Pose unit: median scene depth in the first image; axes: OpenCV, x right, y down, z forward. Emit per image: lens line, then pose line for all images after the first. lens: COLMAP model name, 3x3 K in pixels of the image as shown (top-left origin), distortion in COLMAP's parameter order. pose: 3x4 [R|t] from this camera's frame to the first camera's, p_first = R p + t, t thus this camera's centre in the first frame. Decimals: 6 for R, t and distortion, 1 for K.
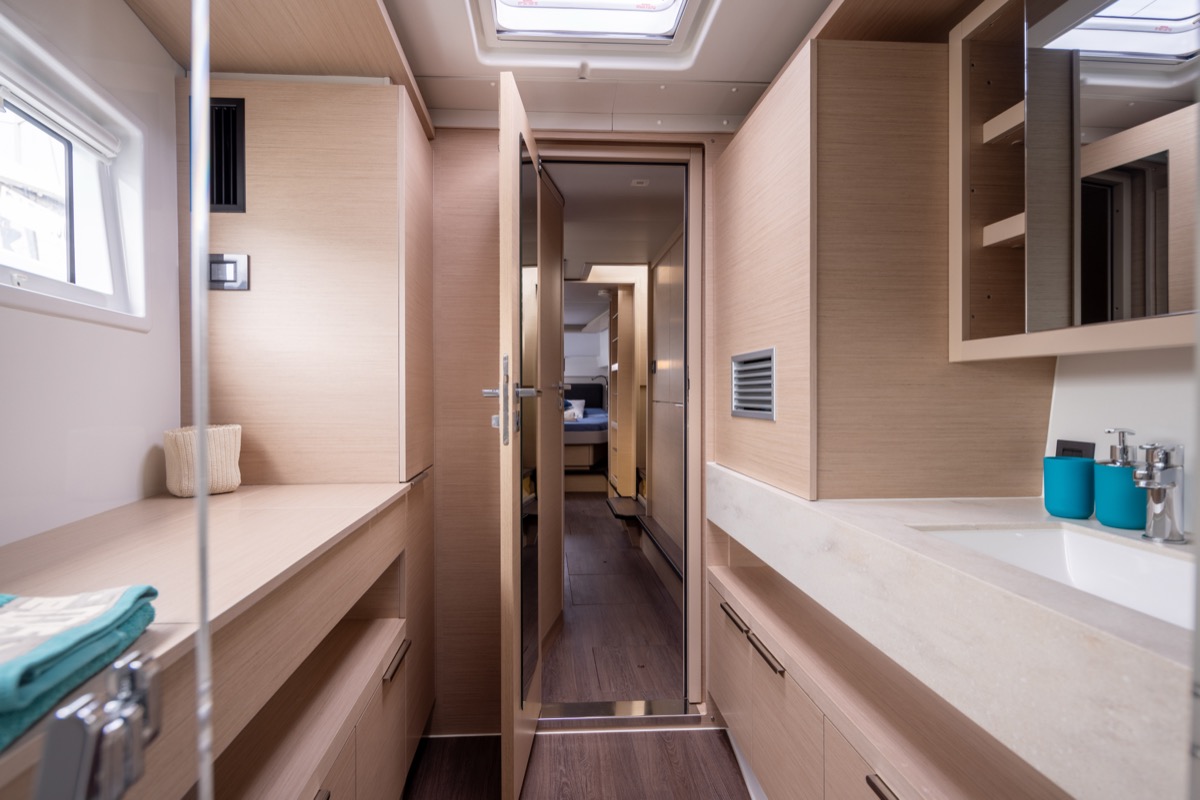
lens RADIAL K [[591.9, 0, 598.8], [0, 591.9, 405.0], [0, 0, 1]] dist [0.007961, -0.005724]
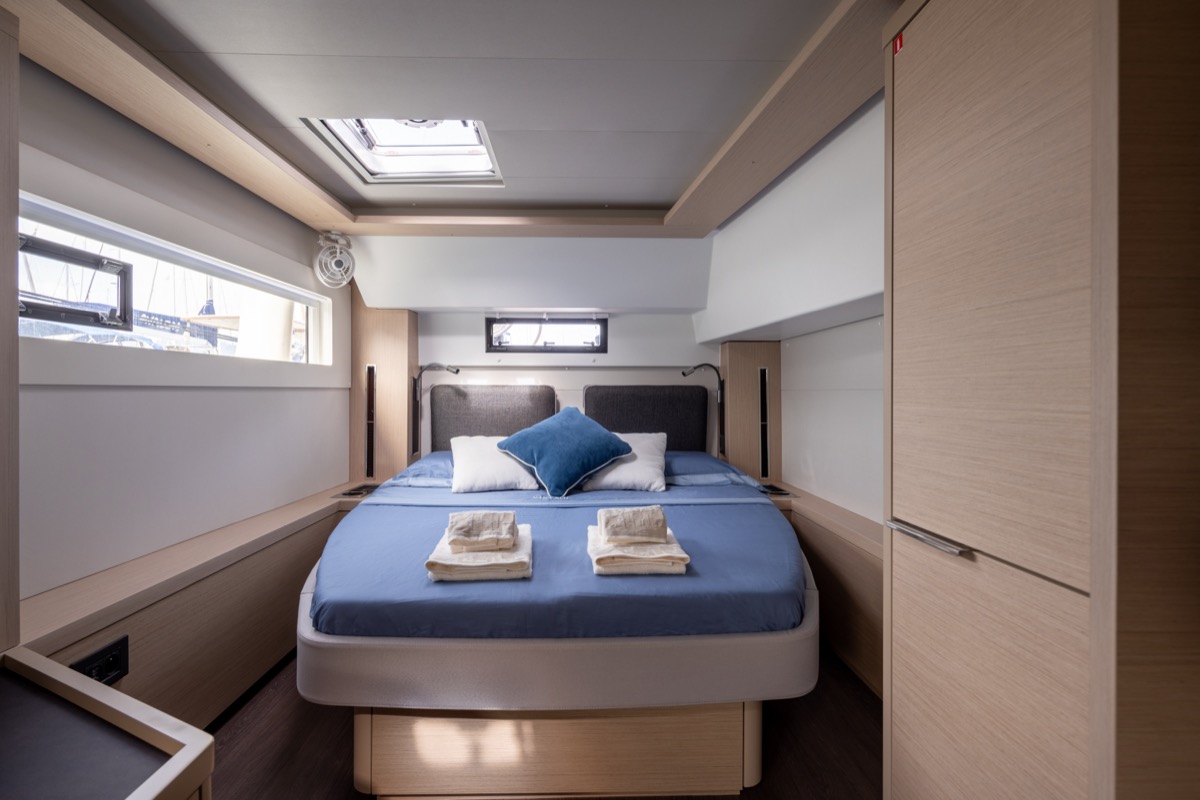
lens RADIAL K [[591.9, 0, 598.8], [0, 591.9, 405.0], [0, 0, 1]] dist [0.007961, -0.005724]
pose [[0.998621, 0.002132, -0.052459, -0.048908], [-0.002303, 0.999992, -0.003207, -0.025294], [0.052451, 0.003323, 0.998618, 0.697867]]
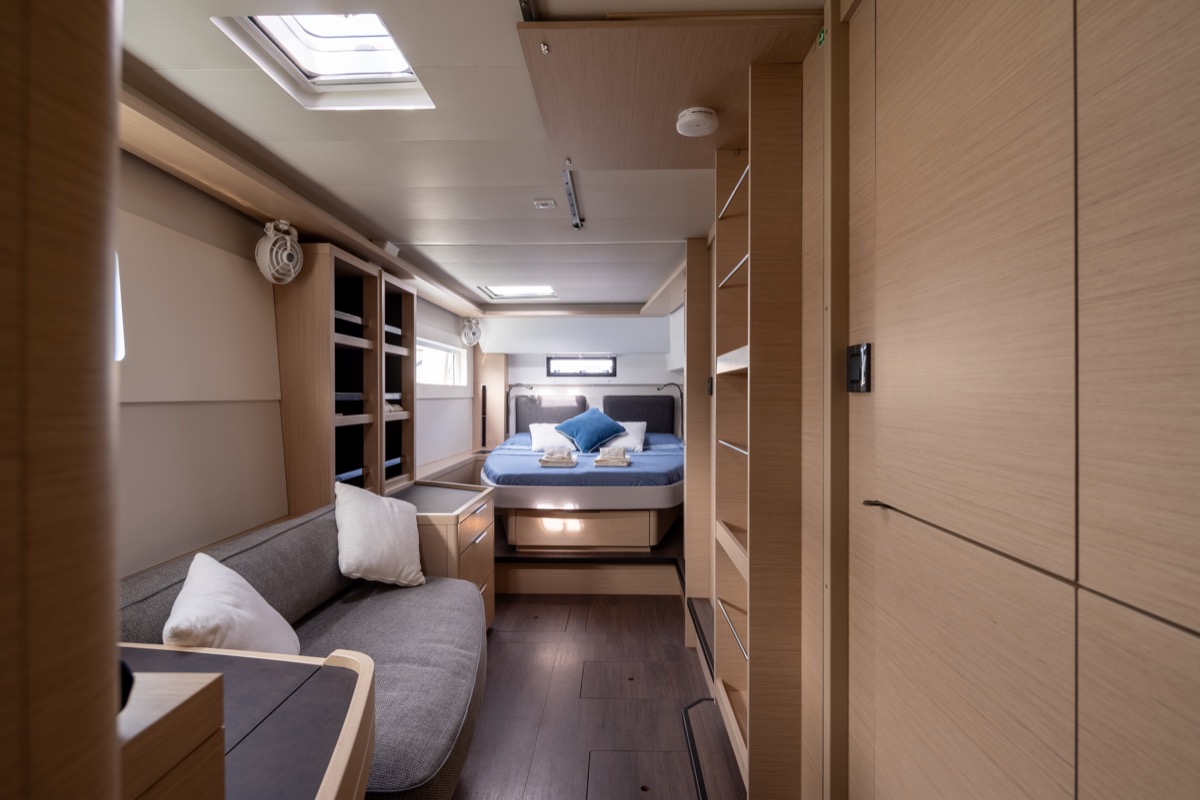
lens RADIAL K [[591.9, 0, 598.8], [0, 591.9, 405.0], [0, 0, 1]] dist [0.007961, -0.005724]
pose [[0.992495, 0.000396, -0.122287, 0.003932], [-0.001582, 0.999953, -0.009598, -0.021754], [0.122278, 0.009720, 0.992448, 0.385859]]
